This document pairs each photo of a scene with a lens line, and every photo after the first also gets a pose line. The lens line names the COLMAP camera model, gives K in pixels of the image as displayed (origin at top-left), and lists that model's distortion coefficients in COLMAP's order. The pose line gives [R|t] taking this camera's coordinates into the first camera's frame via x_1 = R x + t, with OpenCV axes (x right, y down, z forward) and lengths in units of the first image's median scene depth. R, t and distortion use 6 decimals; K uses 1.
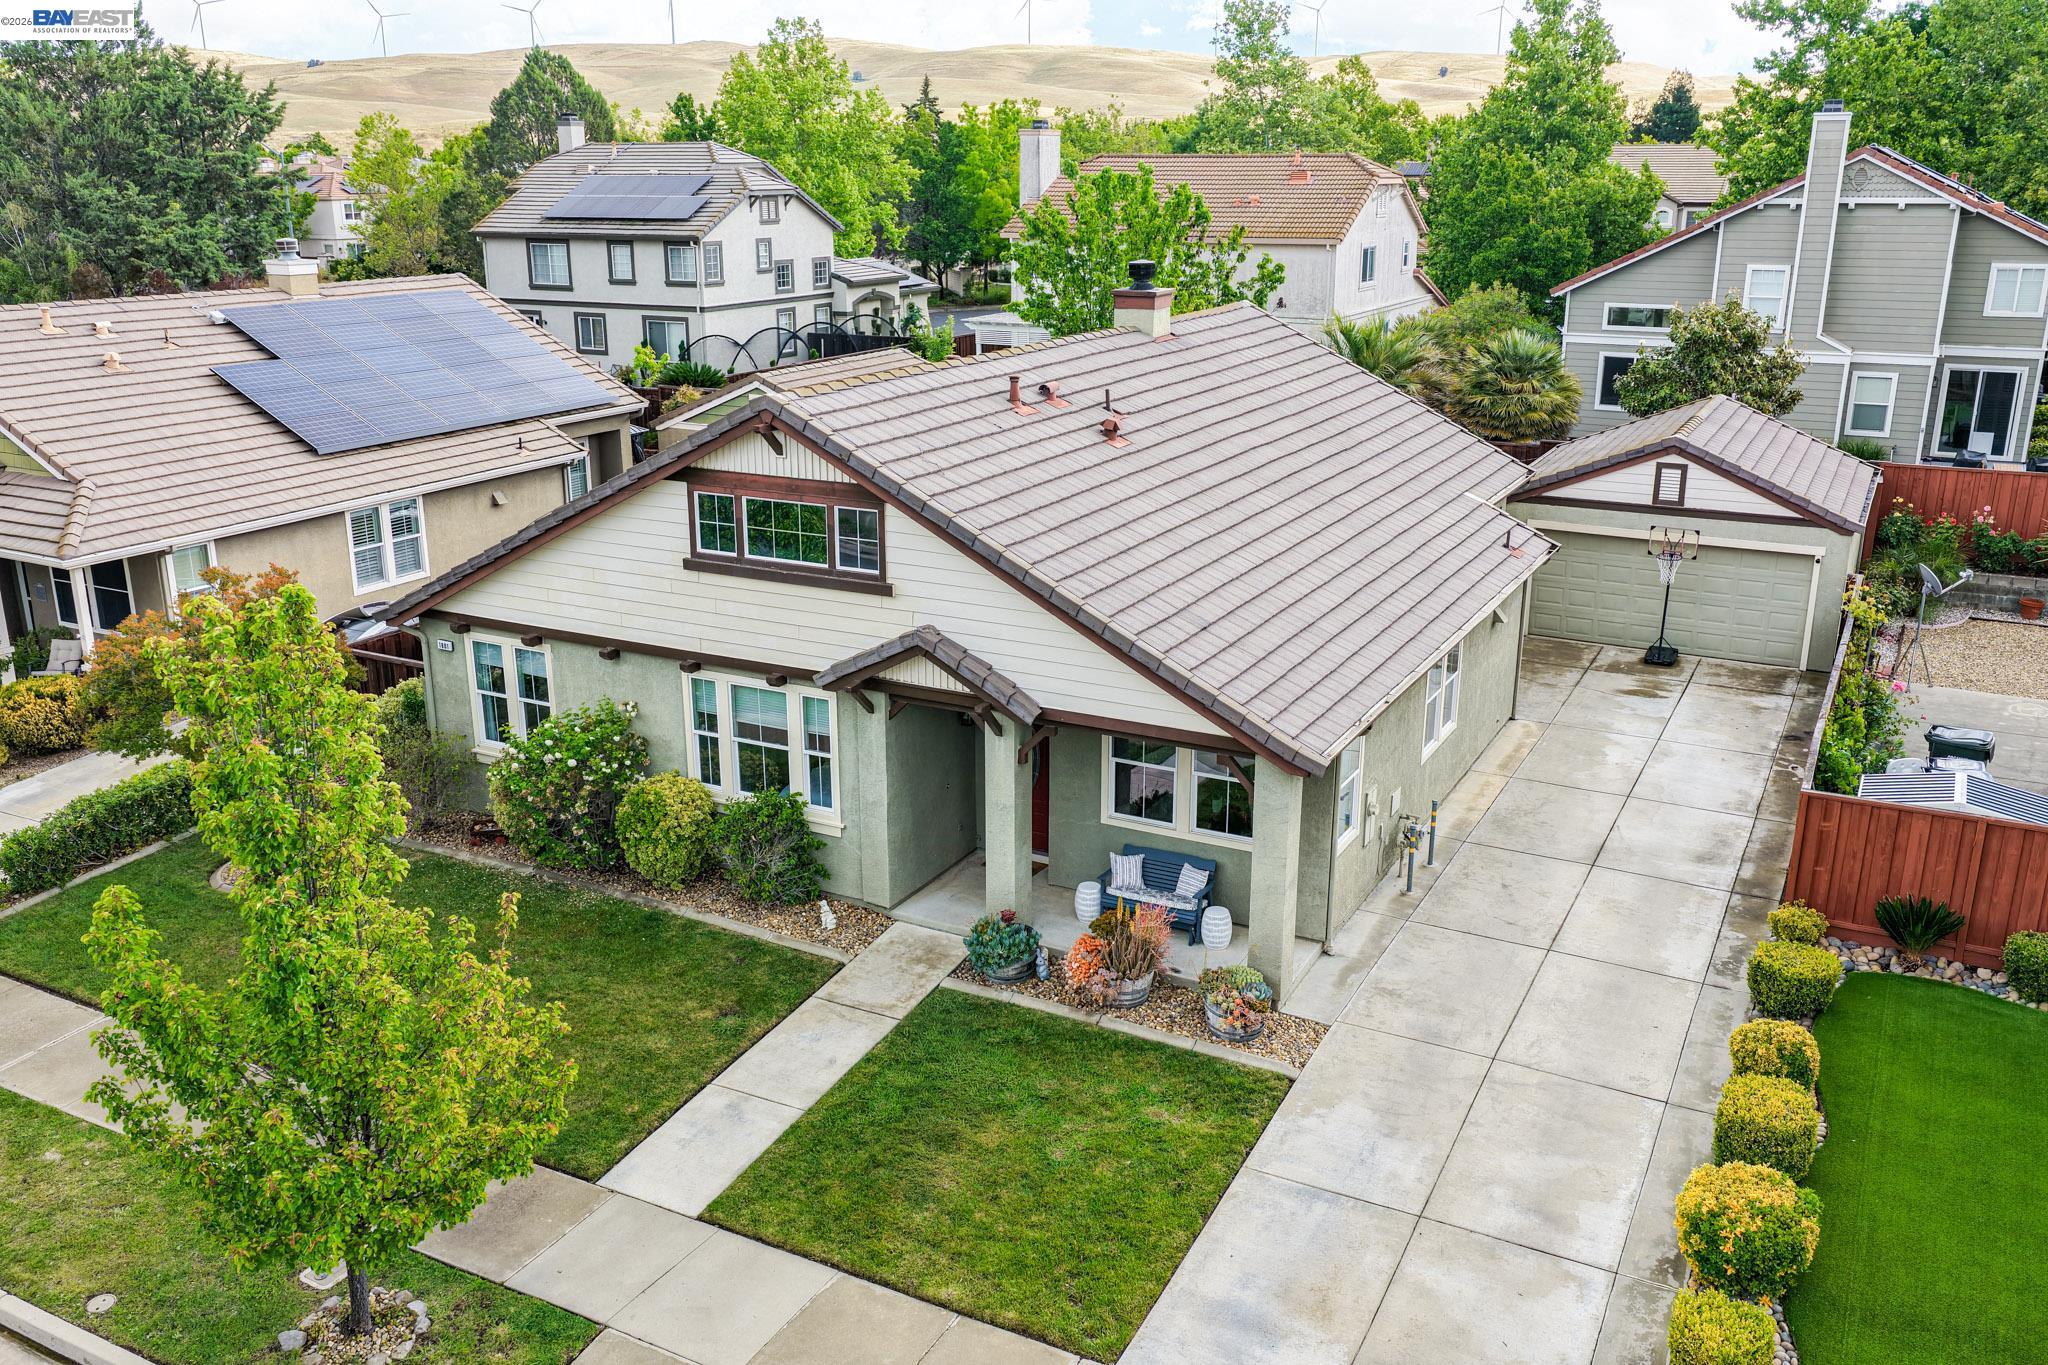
lens RADIAL K [[1674.4, 0, 1024.0], [0, 1674.4, 682.5], [0, 0, 1]] dist [0.004864, 0.022045]
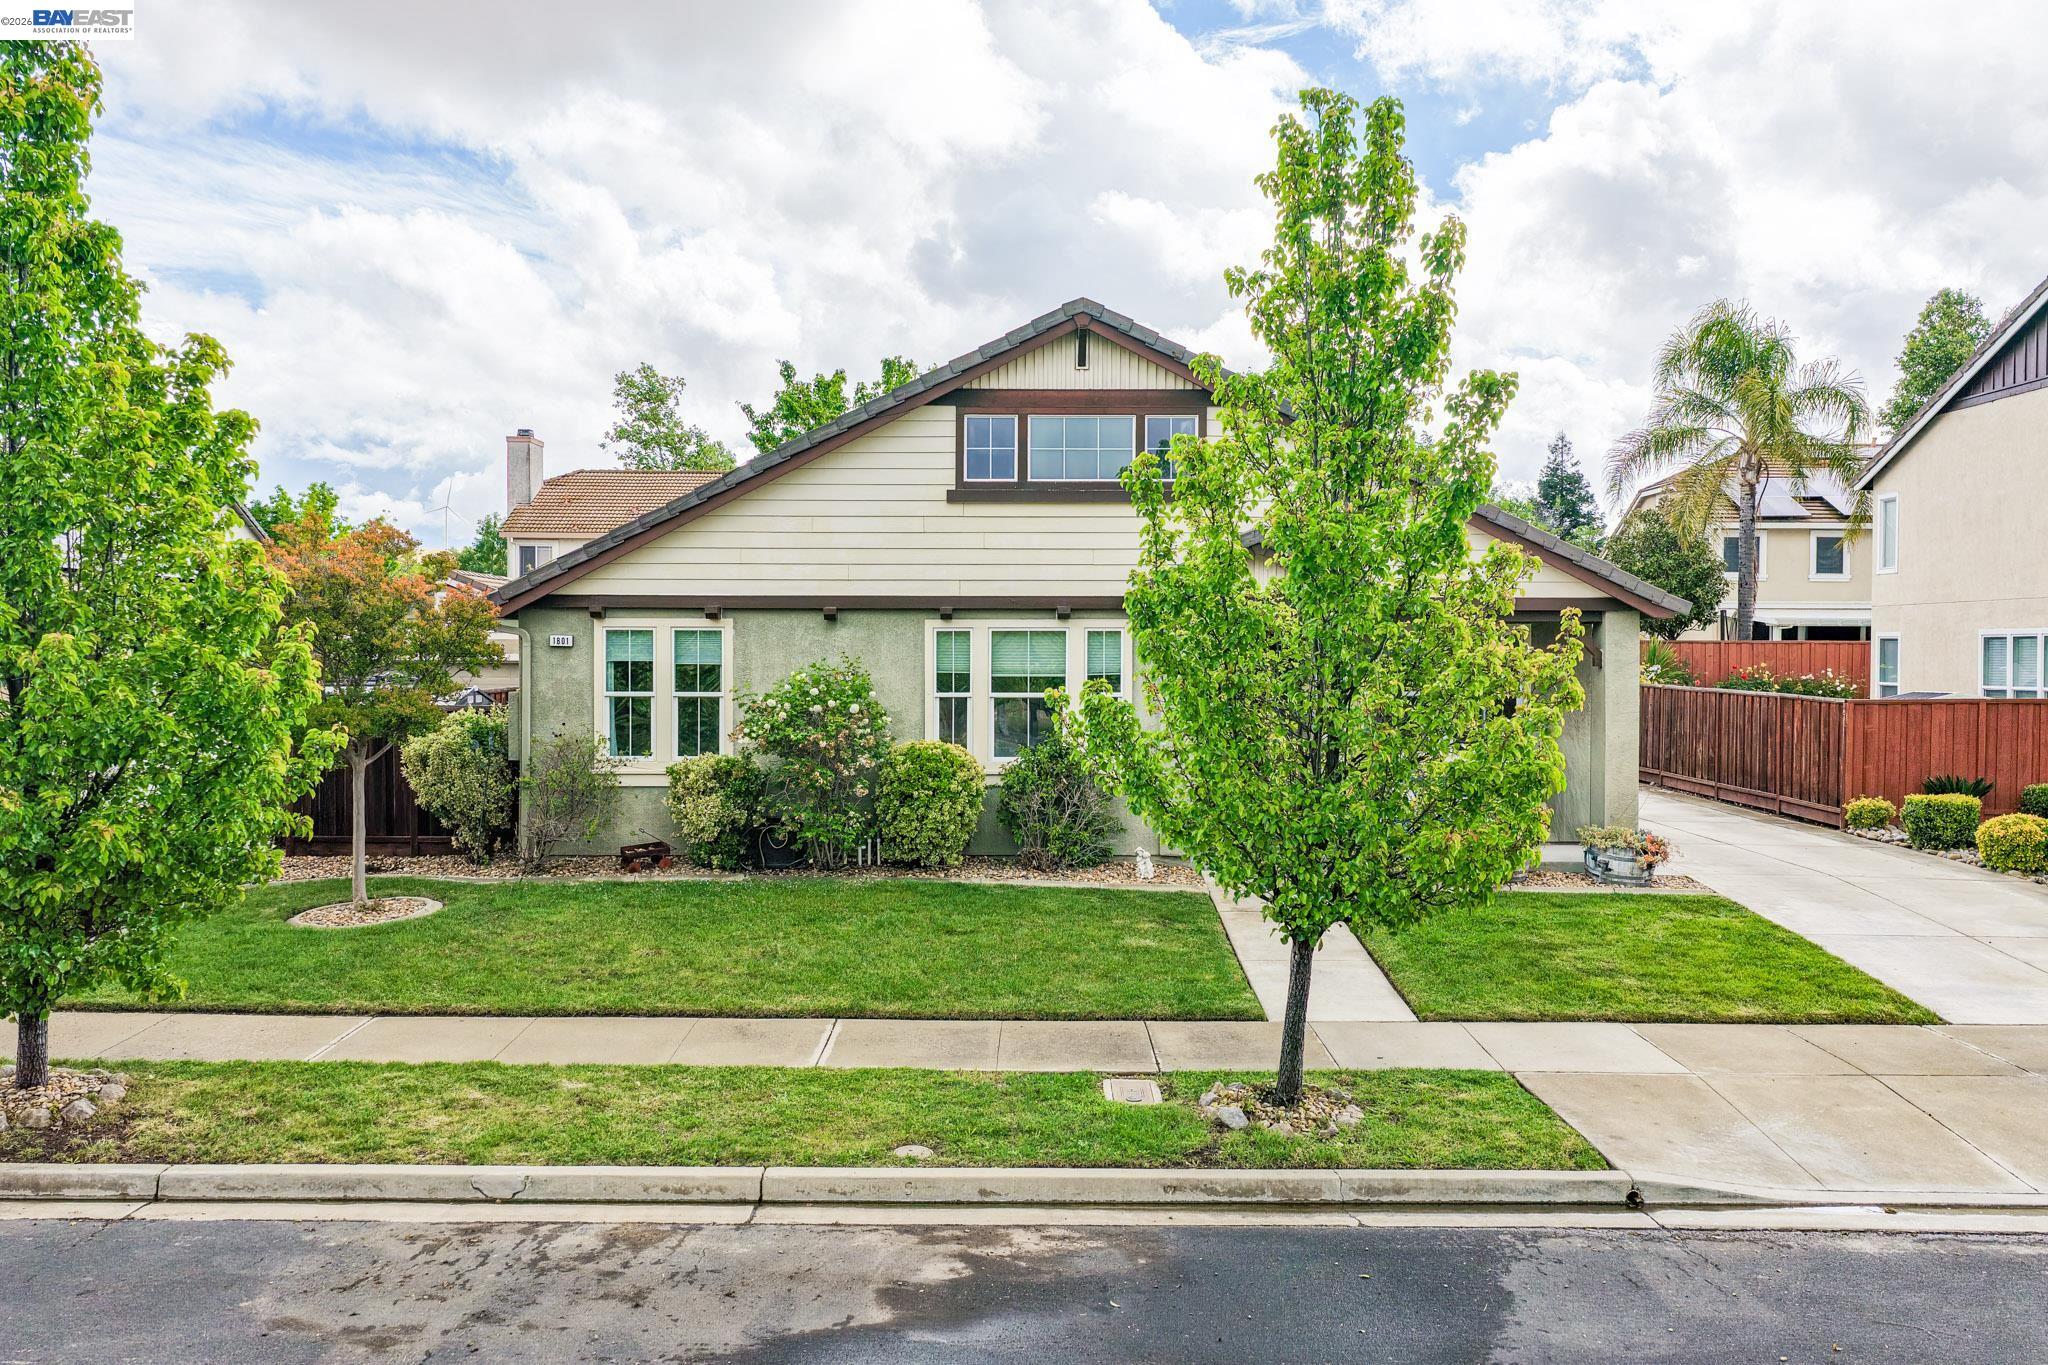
lens RADIAL K [[1674.4, 0, 1024.0], [0, 1674.4, 682.5], [0, 0, 1]] dist [0.004864, 0.022045]
pose [[0.882568, -0.005925, 0.470148, -0.596970], [0.134623, 0.961242, -0.240603, 0.252949], [-0.450500, 0.275642, 0.849159, 0.233221]]
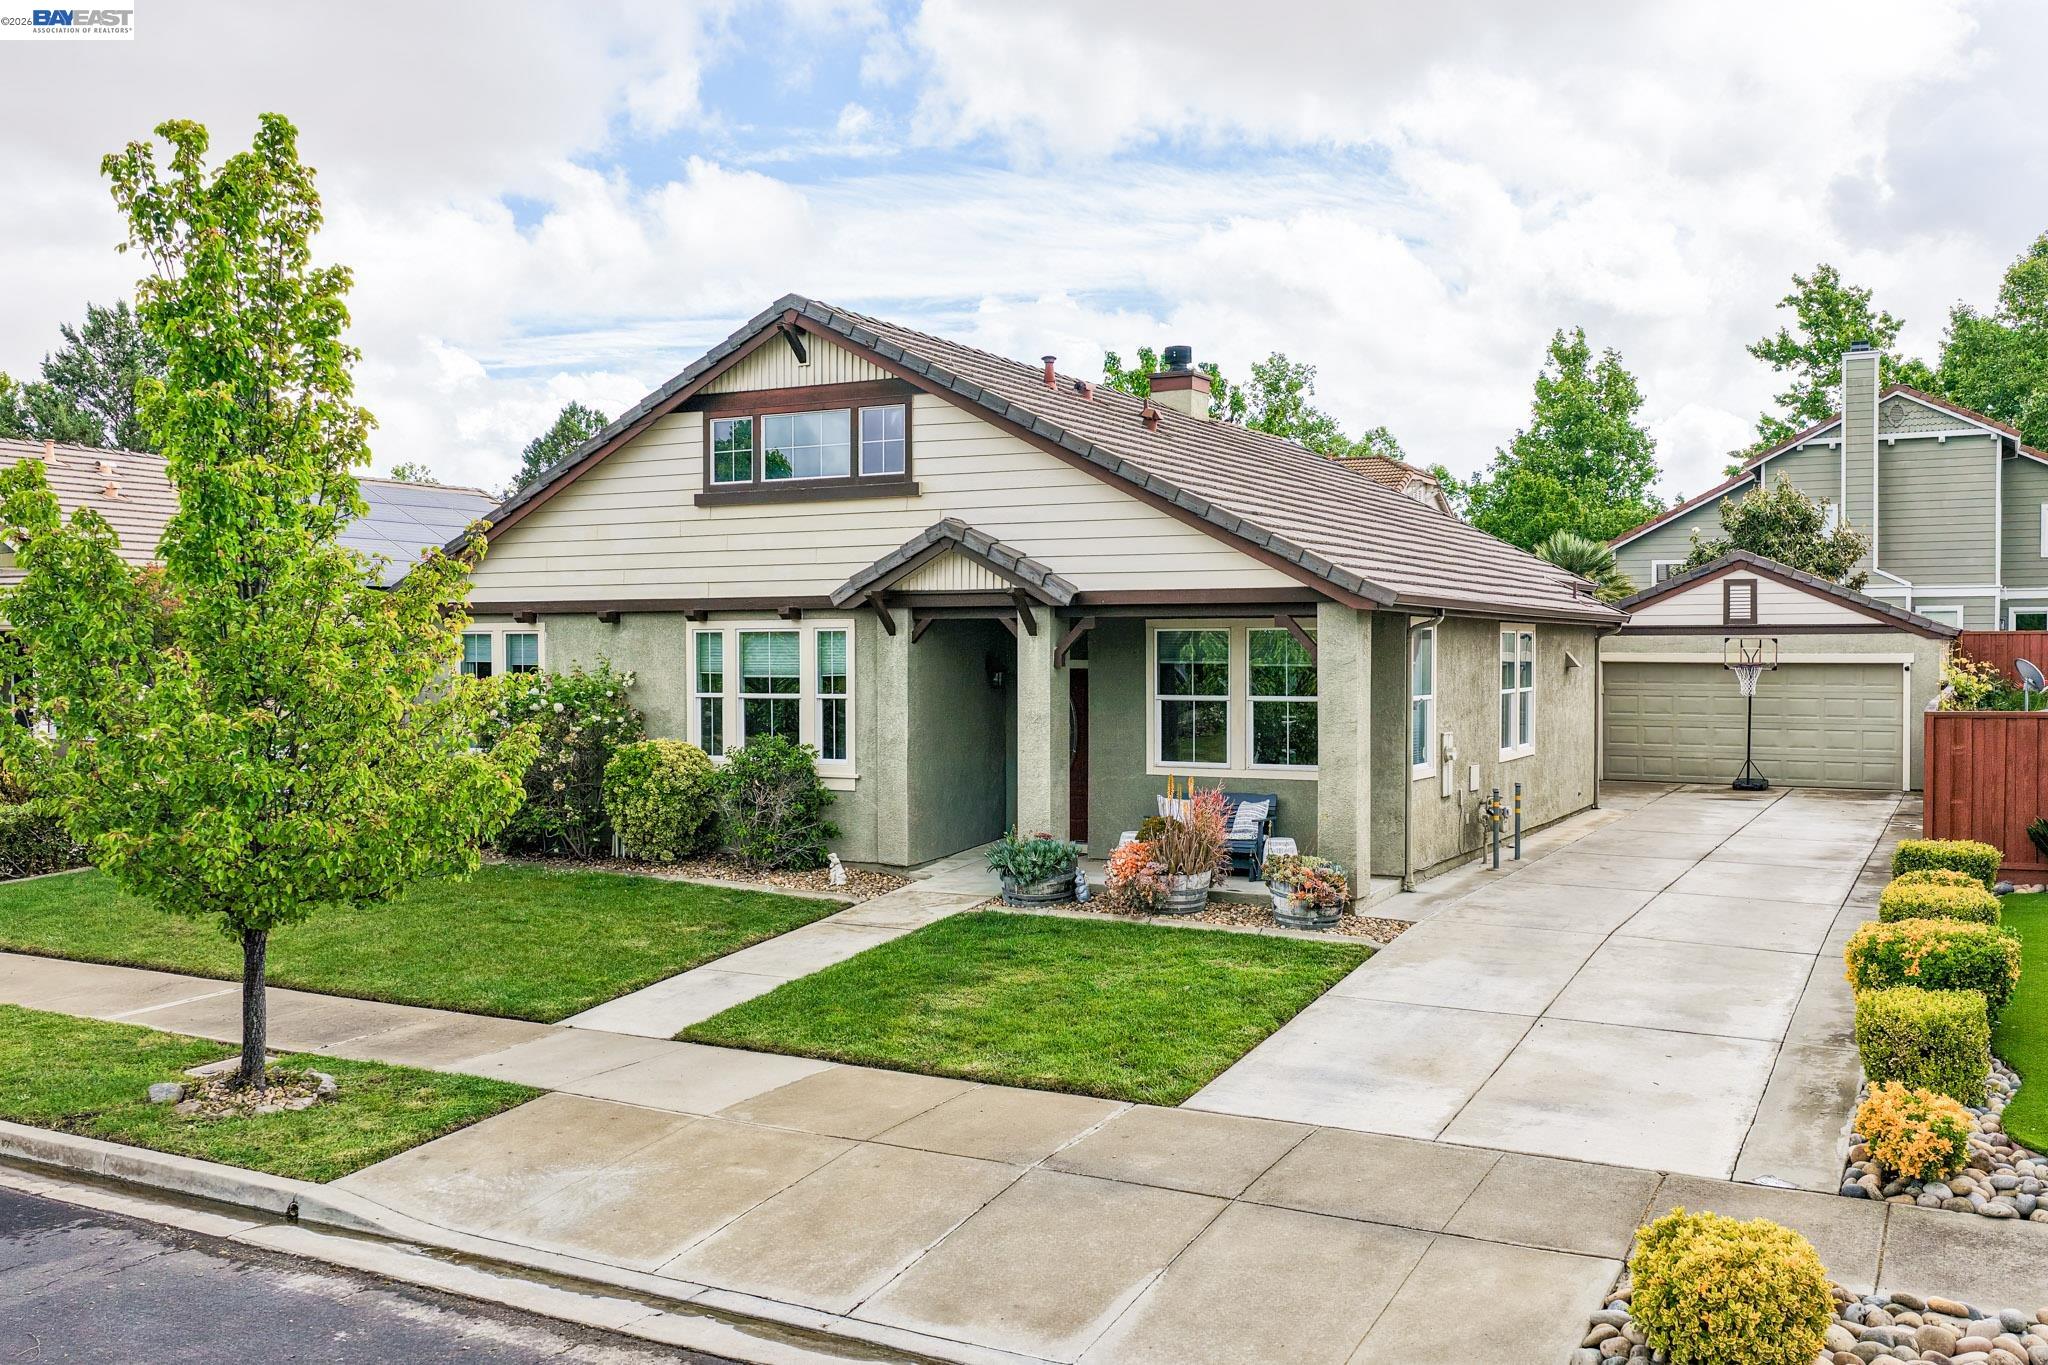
lens RADIAL K [[1759.7, 0, 1056.6], [0, 1759.7, 684.5], [0, 0, 1]] dist [0.006863, 0.016448]
pose [[0.999998, -0.000061, 0.001903, -0.003849], [0.000577, 0.962125, -0.272608, 0.295669], [-0.001815, 0.272609, 0.962123, 0.084138]]
